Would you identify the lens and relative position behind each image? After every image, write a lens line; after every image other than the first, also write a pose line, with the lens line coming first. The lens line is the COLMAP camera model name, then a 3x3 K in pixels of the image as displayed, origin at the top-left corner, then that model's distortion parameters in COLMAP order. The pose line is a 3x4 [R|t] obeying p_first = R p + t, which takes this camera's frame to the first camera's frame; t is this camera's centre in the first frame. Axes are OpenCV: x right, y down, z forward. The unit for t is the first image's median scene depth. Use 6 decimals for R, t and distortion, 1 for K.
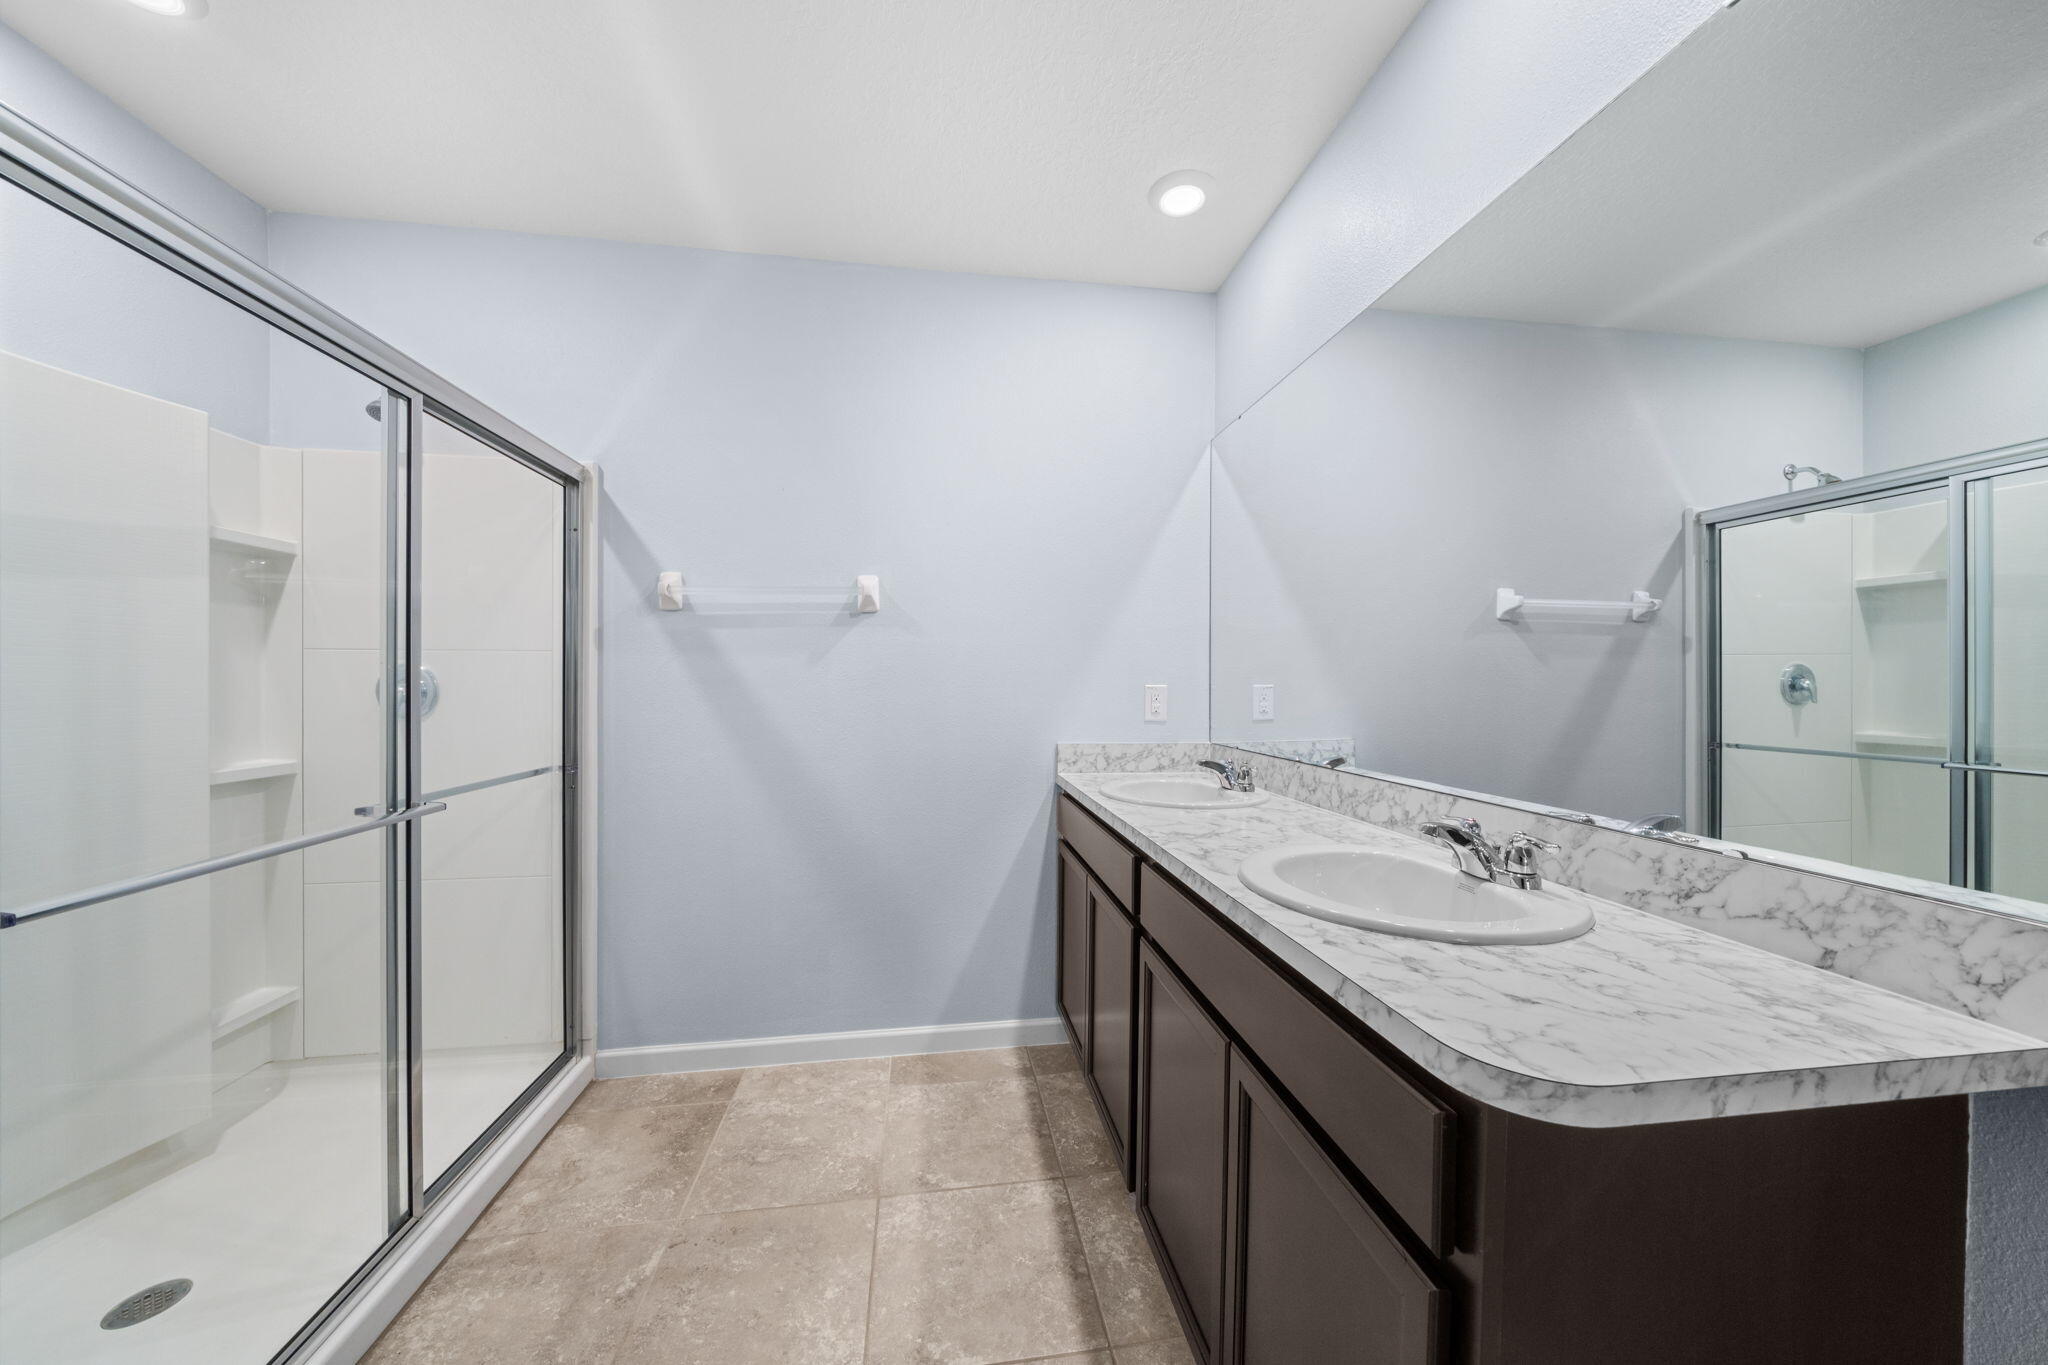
lens RADIAL K [[697.9, 0, 1030.3], [0, 697.9, 687.0], [0, 0, 1]] dist [-0.004535, -0.000047]
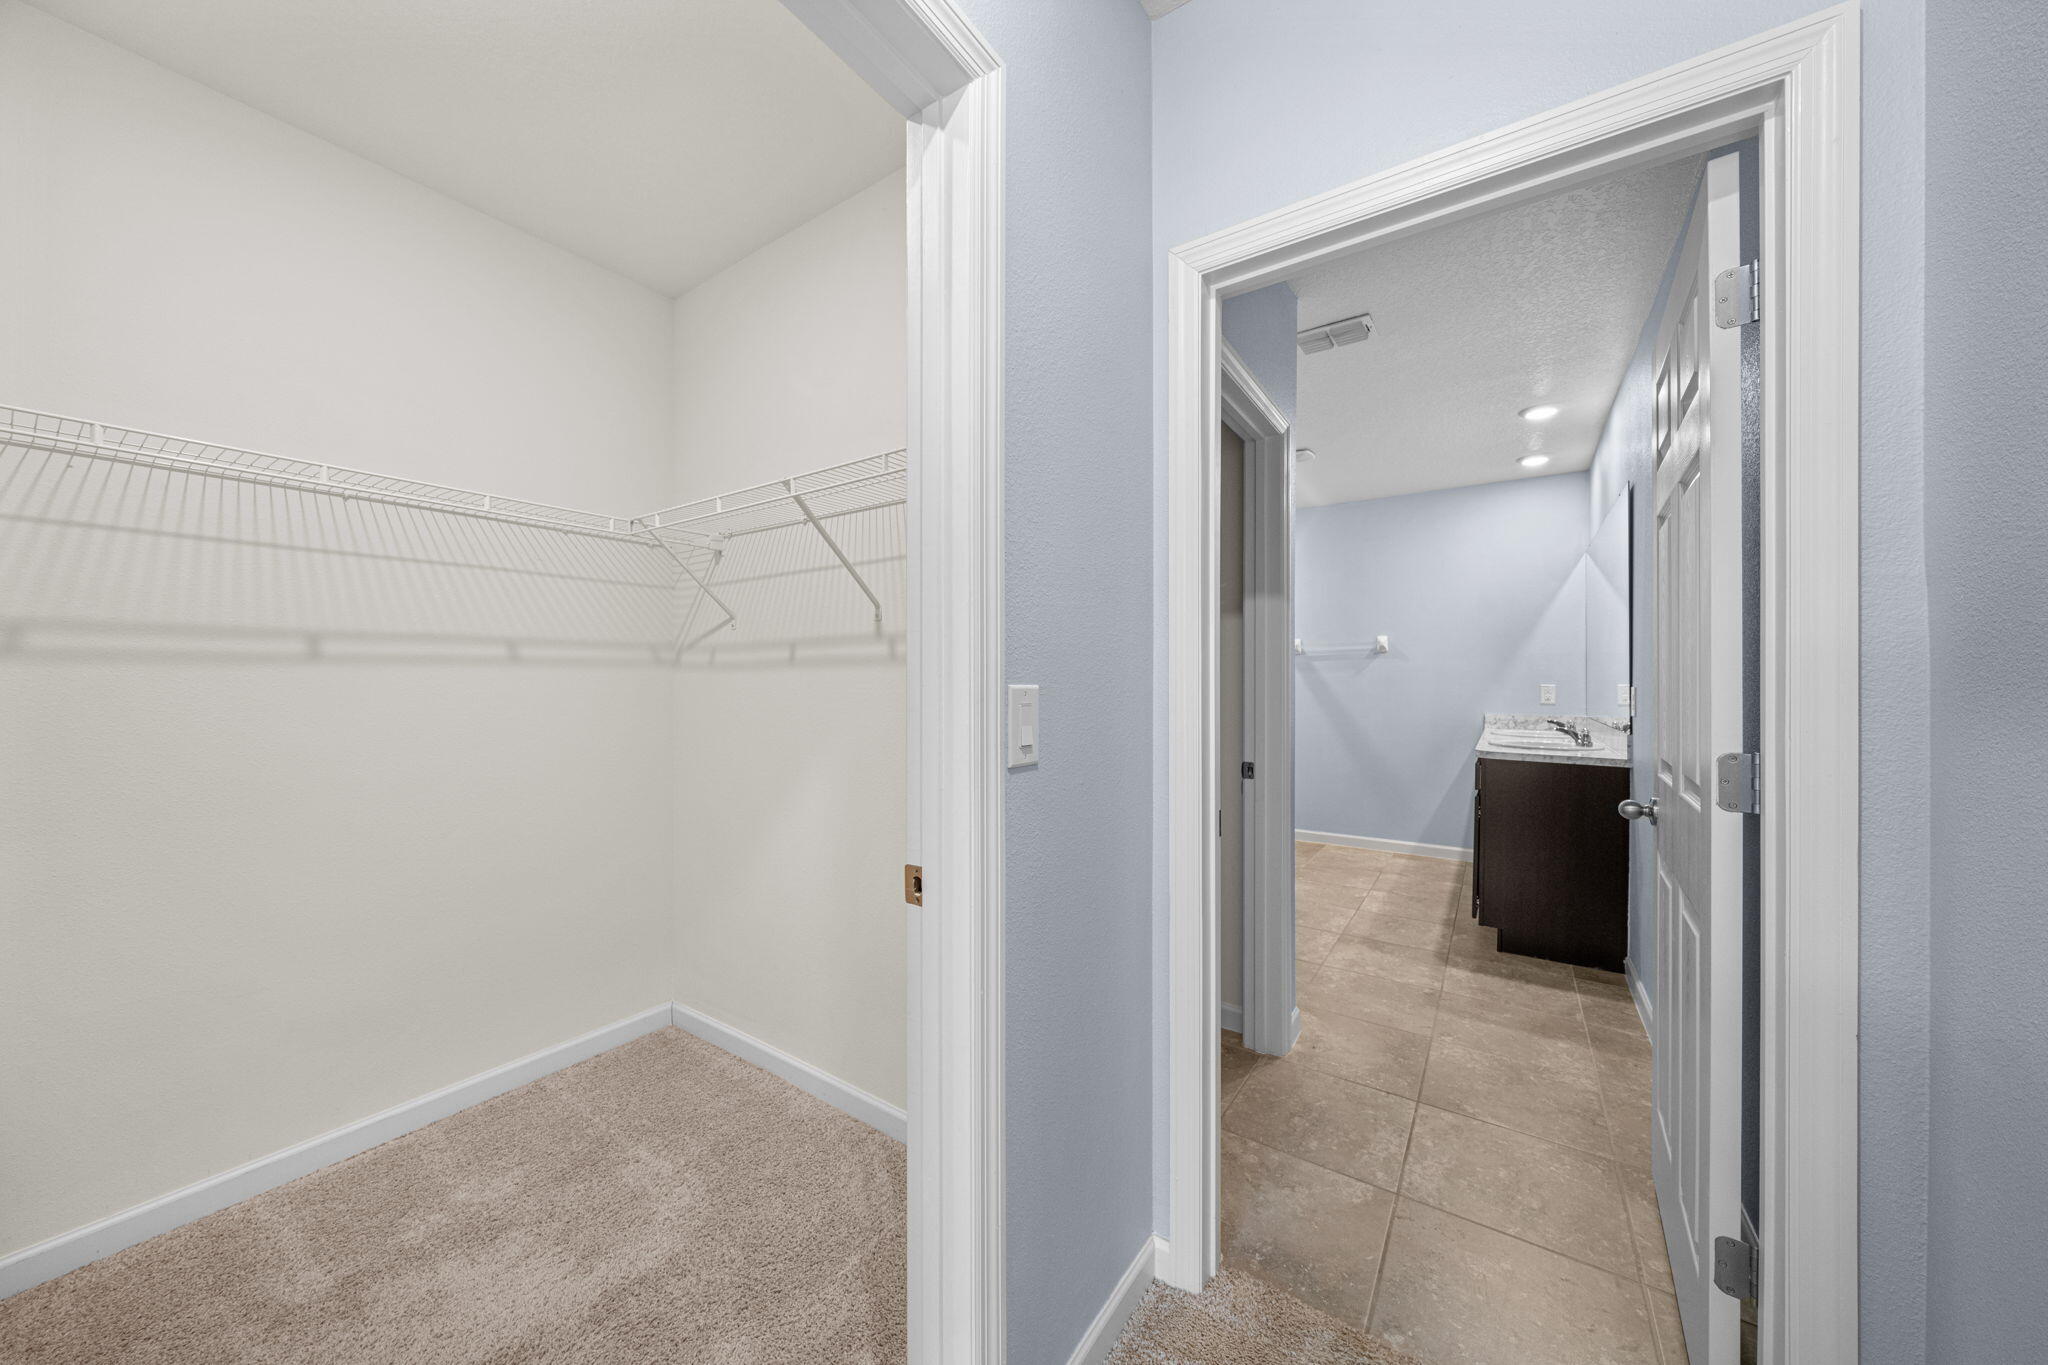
lens RADIAL K [[693.8, 0, 1034.9], [0, 693.8, 678.0], [0, 0, 1]] dist [0.013637, 0.000011]
pose [[0.737508, -0.005592, -0.675315, 0.500793], [-0.005137, 0.999890, -0.013890, 0.013826], [0.675319, 0.013714, 0.737399, -1.547682]]
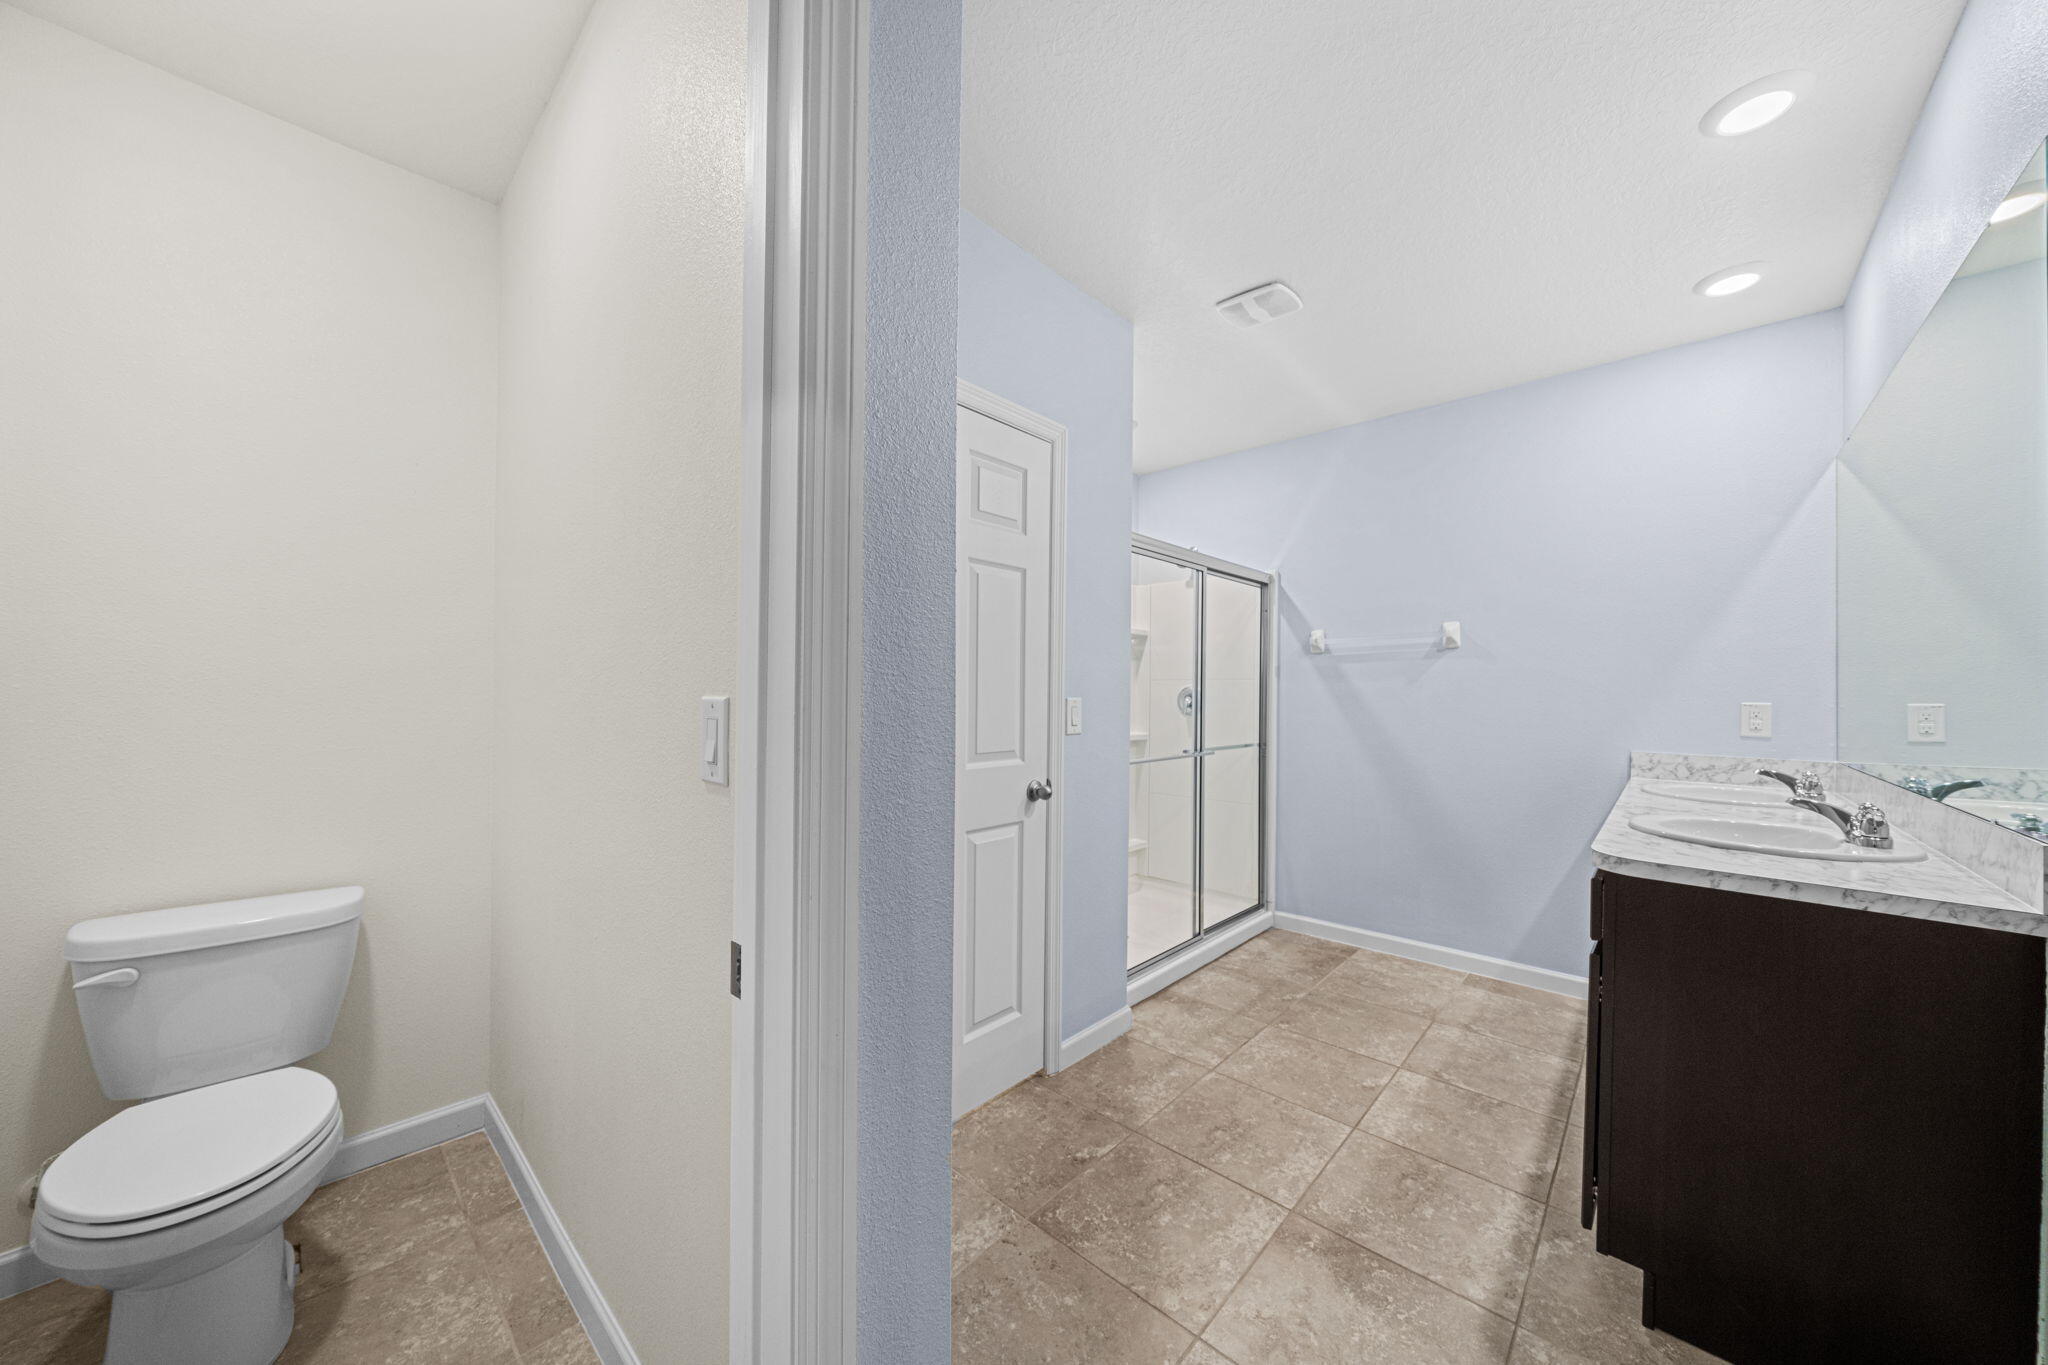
lens RADIAL K [[697.9, 0, 1030.3], [0, 697.9, 687.0], [0, 0, 1]] dist [-0.004535, -0.000047]
pose [[0.625810, -0.004828, -0.779961, 0.359076], [-0.012533, 0.999789, -0.016245, 0.004496], [0.779875, 0.019942, 0.625618, -0.582920]]
